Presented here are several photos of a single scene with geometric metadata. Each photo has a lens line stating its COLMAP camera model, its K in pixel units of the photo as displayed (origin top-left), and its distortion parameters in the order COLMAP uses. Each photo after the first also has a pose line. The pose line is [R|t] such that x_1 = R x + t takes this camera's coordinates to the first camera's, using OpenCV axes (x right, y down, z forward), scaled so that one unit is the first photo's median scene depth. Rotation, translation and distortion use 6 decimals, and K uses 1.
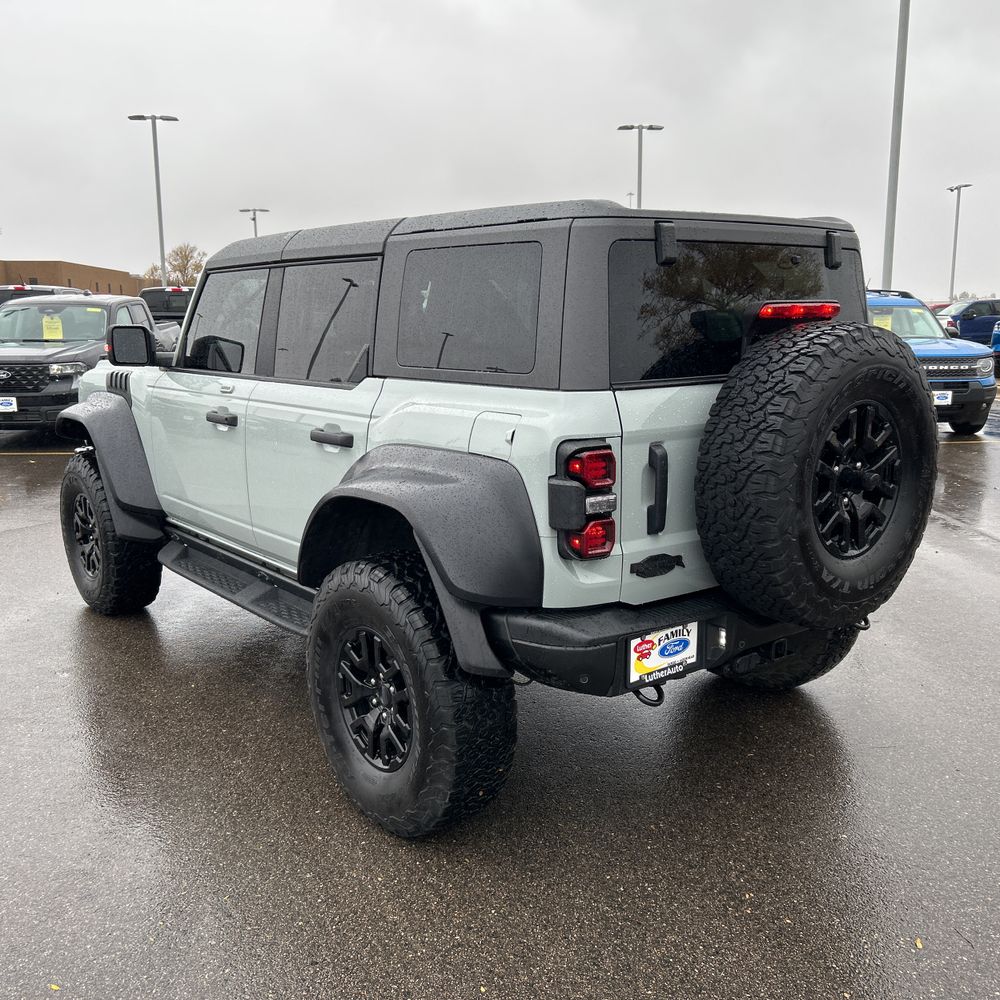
lens RADIAL K [[1005.9, 0, 491.3], [0, 1005.9, 497.5], [0, 0, 1]] dist [0.027681, 0.000000]
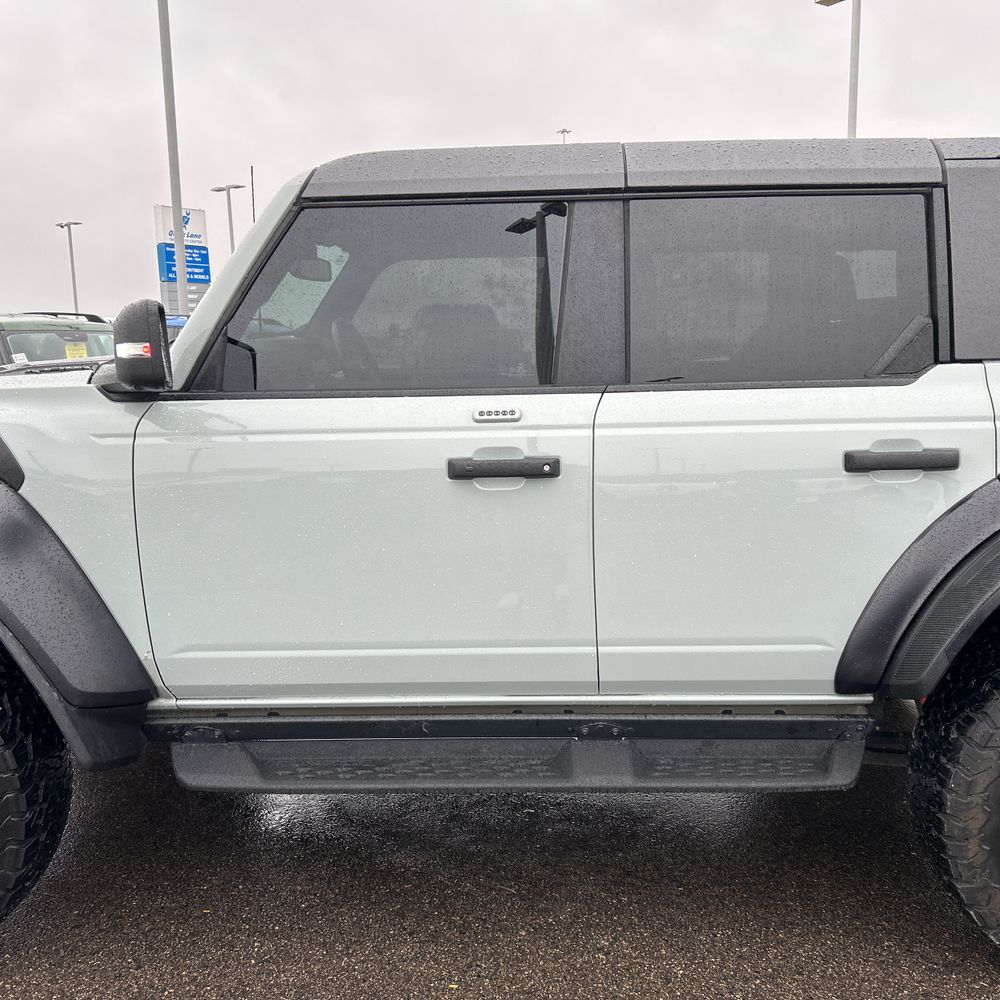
lens RADIAL K [[1005.9, 0, 506.7], [0, 1005.9, 475.8], [0, 0, 1]] dist [0.027681, 0.000000]
pose [[0.632029, -0.113632, 0.766568, -0.845385], [0.158705, 0.987205, 0.015487, -0.103863], [-0.758520, 0.111870, 0.641976, 0.806048]]
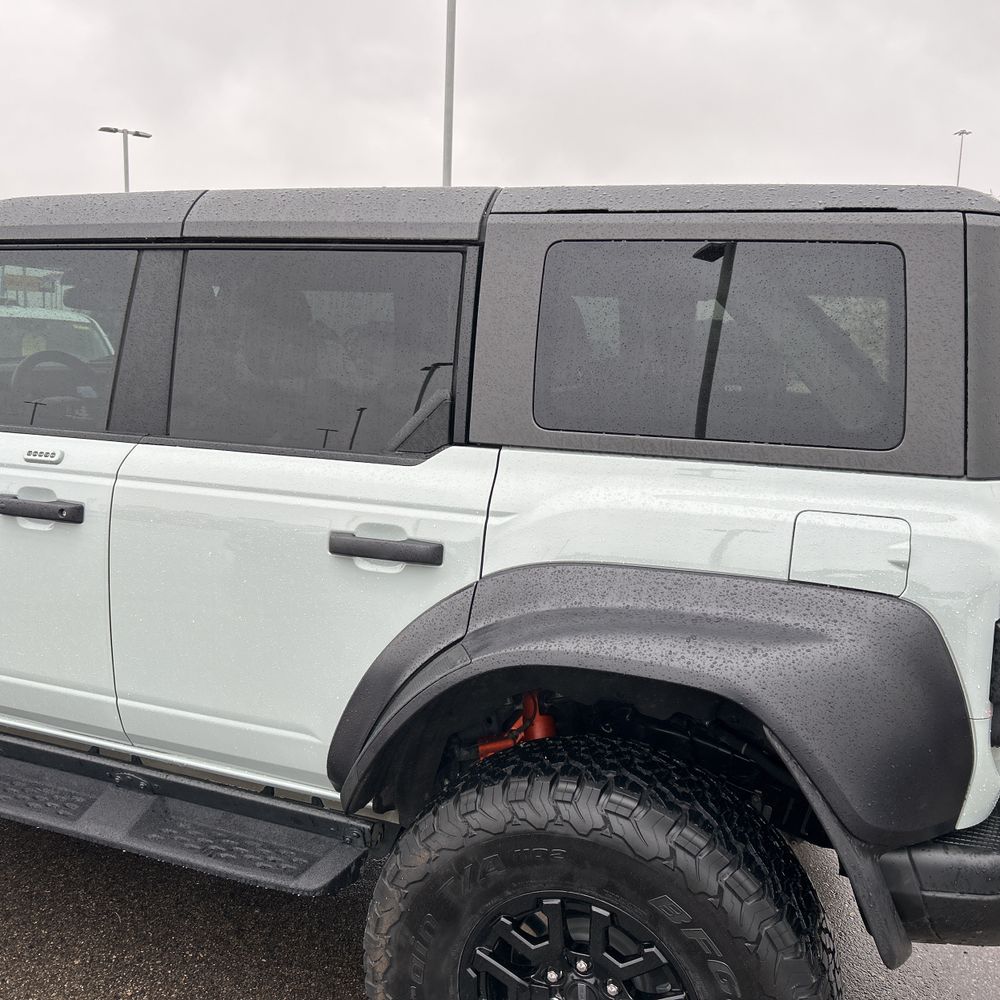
lens RADIAL K [[1005.9, 0, 534.7], [0, 1005.9, 483.9], [0, 0, 1]] dist [0.027681, 0.000000]
pose [[0.866895, -0.038188, 0.497026, -0.384307], [0.054063, 0.998383, -0.017586, -0.085066], [-0.495551, 0.042116, 0.867557, 0.468768]]
